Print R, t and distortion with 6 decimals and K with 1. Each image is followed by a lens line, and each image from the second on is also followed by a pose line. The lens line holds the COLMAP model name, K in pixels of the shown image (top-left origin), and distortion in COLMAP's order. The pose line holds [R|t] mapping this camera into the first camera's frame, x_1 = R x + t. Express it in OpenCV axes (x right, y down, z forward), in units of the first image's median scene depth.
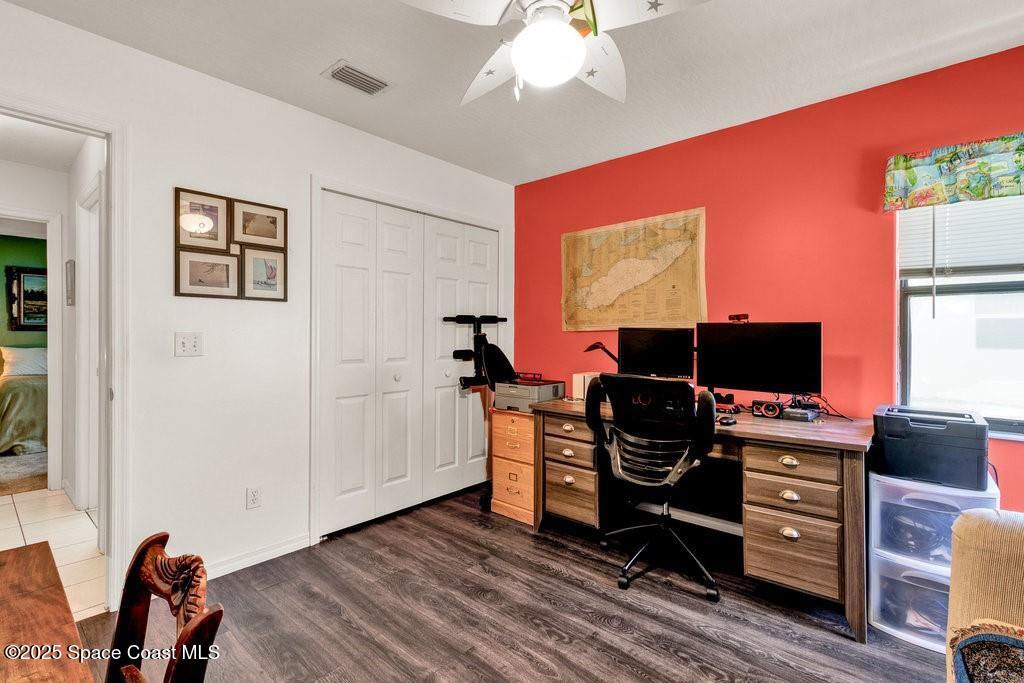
lens RADIAL K [[474.6, 0, 515.6], [0, 474.6, 335.3], [0, 0, 1]] dist [-0.000419, -0.000351]
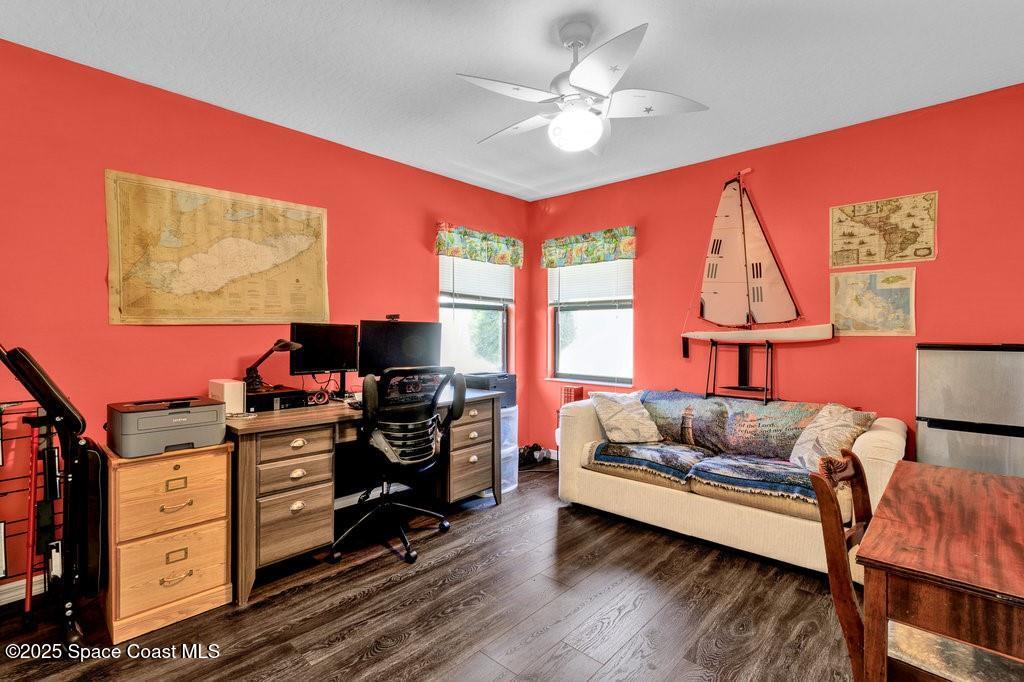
lens RADIAL K [[474.6, 0, 515.6], [0, 474.6, 334.8], [0, 0, 1]] dist [-0.000419, -0.000351]
pose [[0.020721, -0.008128, 0.999752, -0.733287], [-0.003881, 0.999959, 0.008210, -0.002396], [-0.999778, -0.004050, 0.020689, 0.631290]]
